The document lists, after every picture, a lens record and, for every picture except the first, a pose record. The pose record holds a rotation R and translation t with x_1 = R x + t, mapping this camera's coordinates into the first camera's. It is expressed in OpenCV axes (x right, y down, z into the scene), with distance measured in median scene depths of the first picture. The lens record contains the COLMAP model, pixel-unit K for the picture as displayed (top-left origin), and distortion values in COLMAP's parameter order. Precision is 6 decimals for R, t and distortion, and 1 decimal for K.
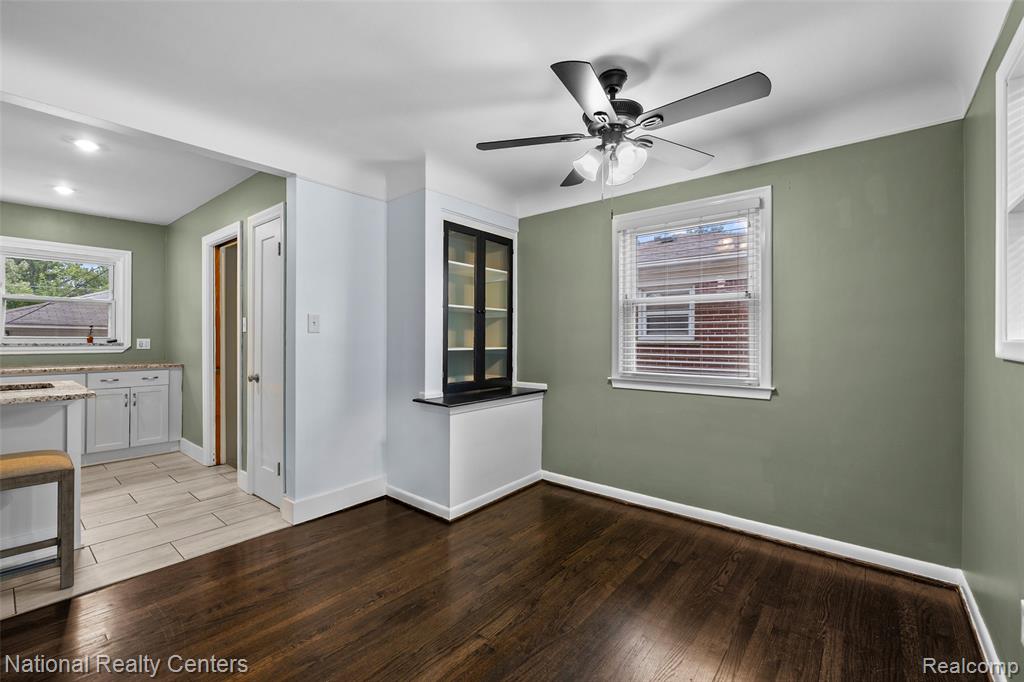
lens RADIAL K [[433.6, 0, 512.0], [0, 433.6, 341.0], [0, 0, 1]] dist [-0.001866, -0.000182]
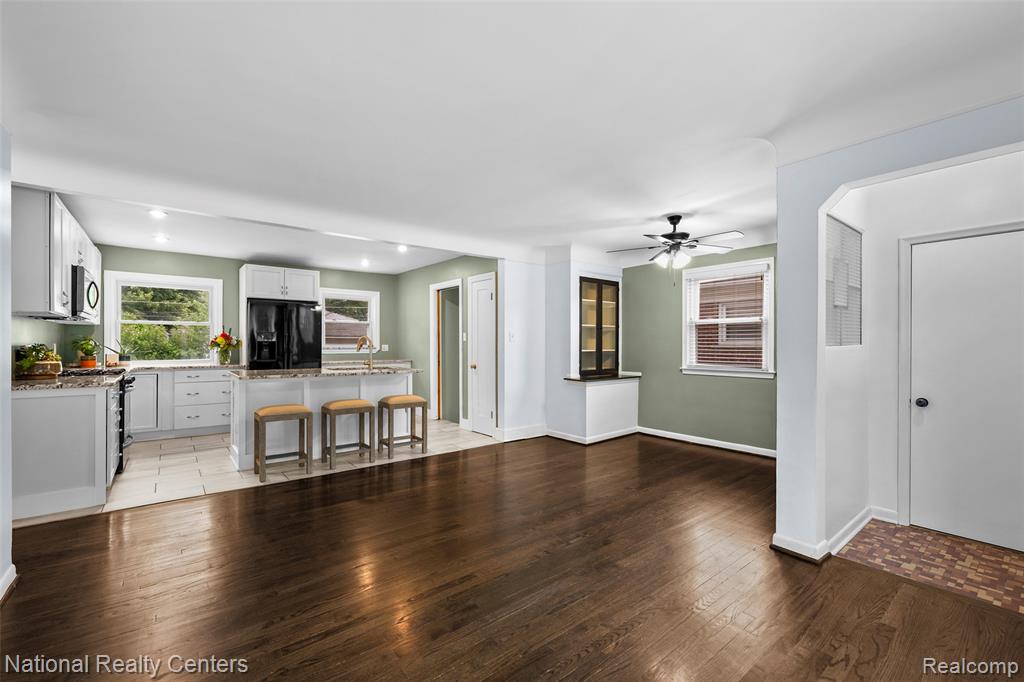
lens RADIAL K [[434.9, 0, 511.6], [0, 434.9, 345.7], [0, 0, 1]] dist [-0.000704, 0.000107]
pose [[0.978654, -0.002037, -0.205505, -0.060767], [0.001893, 0.999998, -0.000896, 0.000604], [0.205507, 0.000488, 0.978656, -0.701969]]
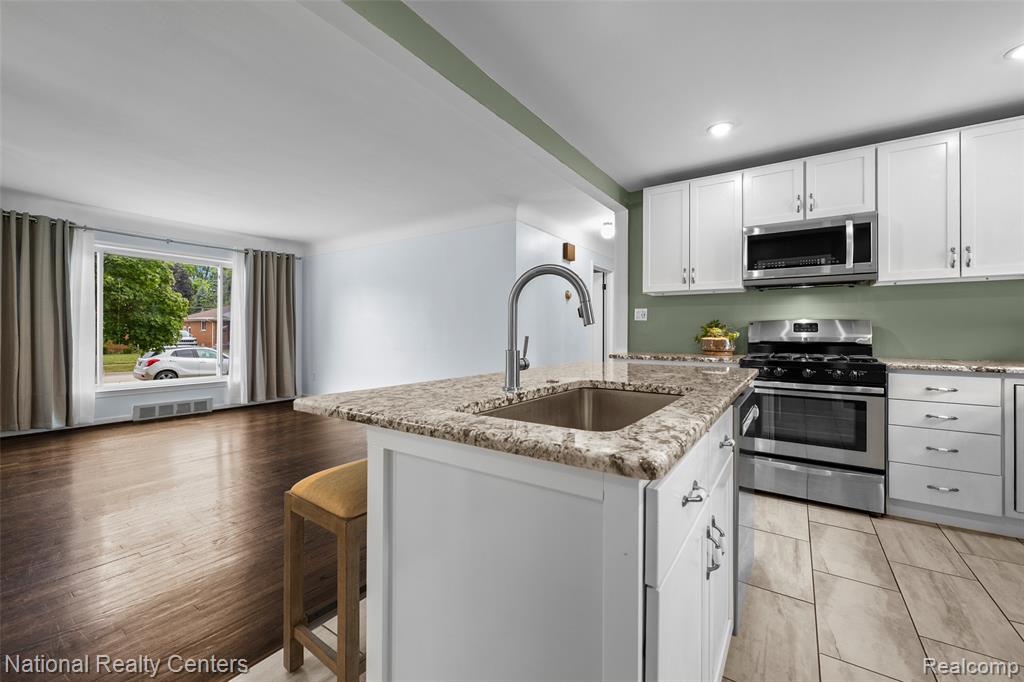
lens RADIAL K [[416.0, 0, 513.6], [0, 416.0, 327.5], [0, 0, 1]] dist [-0.001526, -0.000237]
pose [[-0.995345, -0.008723, -0.095984, -0.785759], [-0.007937, 0.999932, -0.008574, 0.023500], [0.096053, -0.007772, -0.995346, 1.012326]]
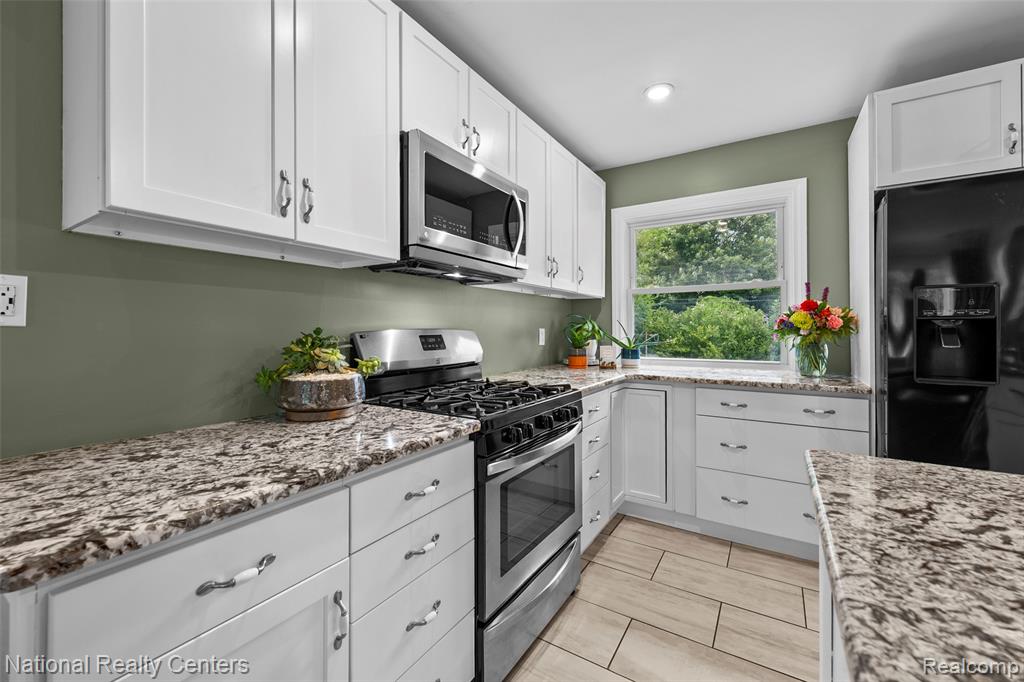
lens RADIAL K [[416.0, 0, 513.6], [0, 416.0, 327.5], [0, 0, 1]] dist [-0.001526, -0.000237]
pose [[0.132086, -0.009745, -0.991190, -0.944408], [0.001125, 0.999953, -0.009681, -0.003508], [0.991238, 0.000163, 0.132090, 0.203179]]
